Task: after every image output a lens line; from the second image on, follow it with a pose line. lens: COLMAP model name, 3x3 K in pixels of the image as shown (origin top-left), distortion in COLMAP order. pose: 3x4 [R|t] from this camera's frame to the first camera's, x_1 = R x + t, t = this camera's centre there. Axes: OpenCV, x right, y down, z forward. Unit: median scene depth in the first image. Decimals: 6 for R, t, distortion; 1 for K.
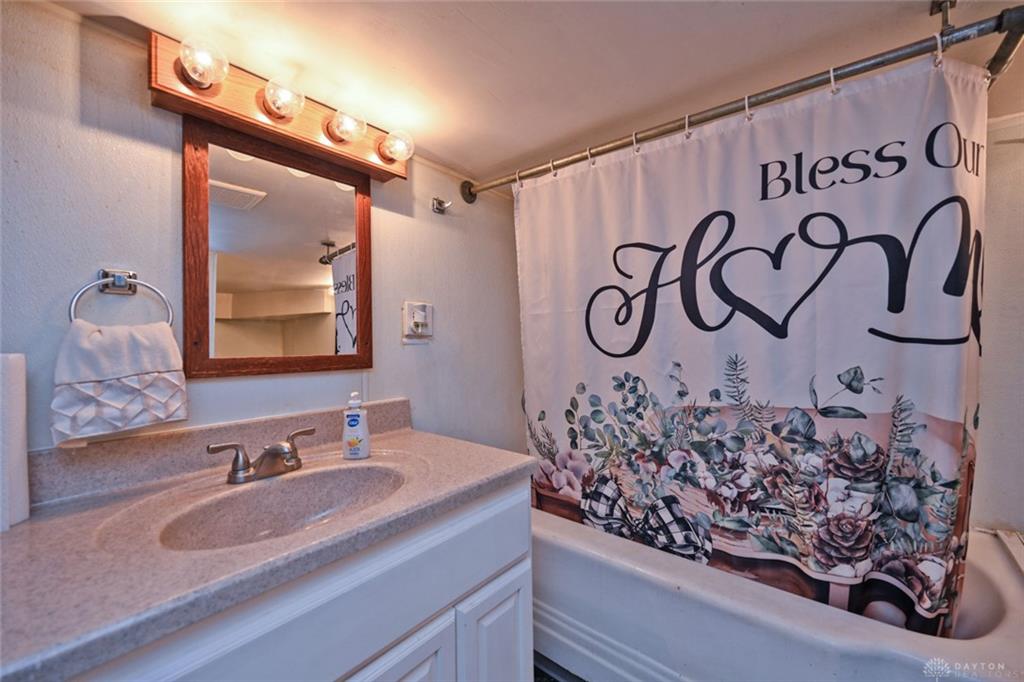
lens RADIAL K [[405.5, 0, 509.3], [0, 405.5, 341.9], [0, 0, 1]] dist [-0.001691, -0.000154]
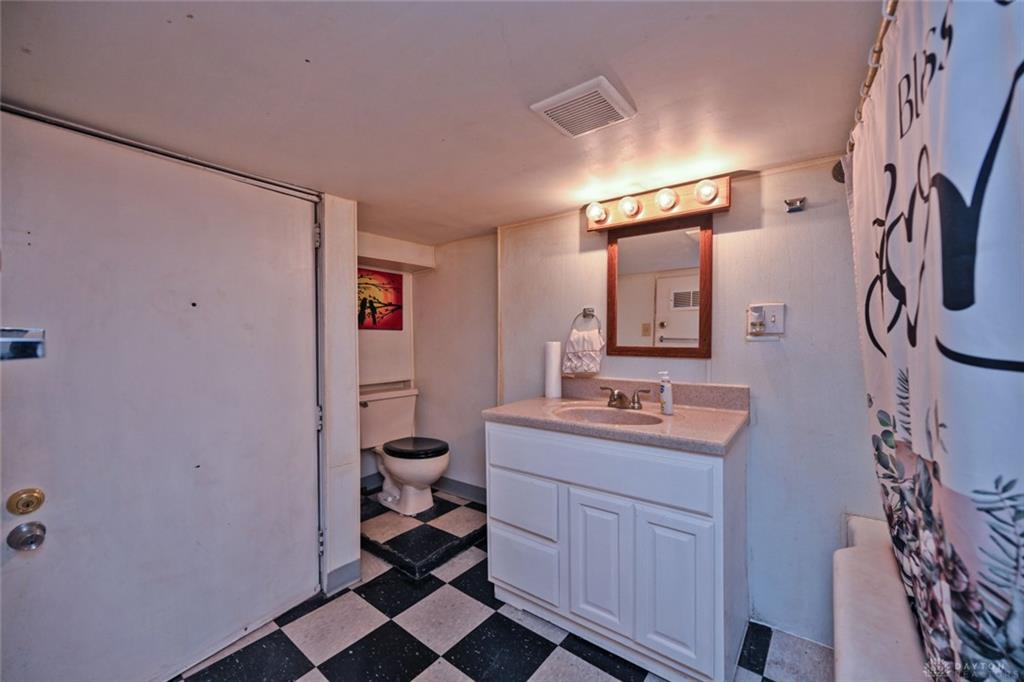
lens RADIAL K [[405.5, 0, 509.3], [0, 405.5, 341.9], [0, 0, 1]] dist [-0.001691, -0.000154]
pose [[0.041658, 0.019842, -0.998935, 1.300137], [0.002533, 0.999797, 0.019965, -0.023640], [0.999129, -0.003362, 0.041599, 0.379948]]
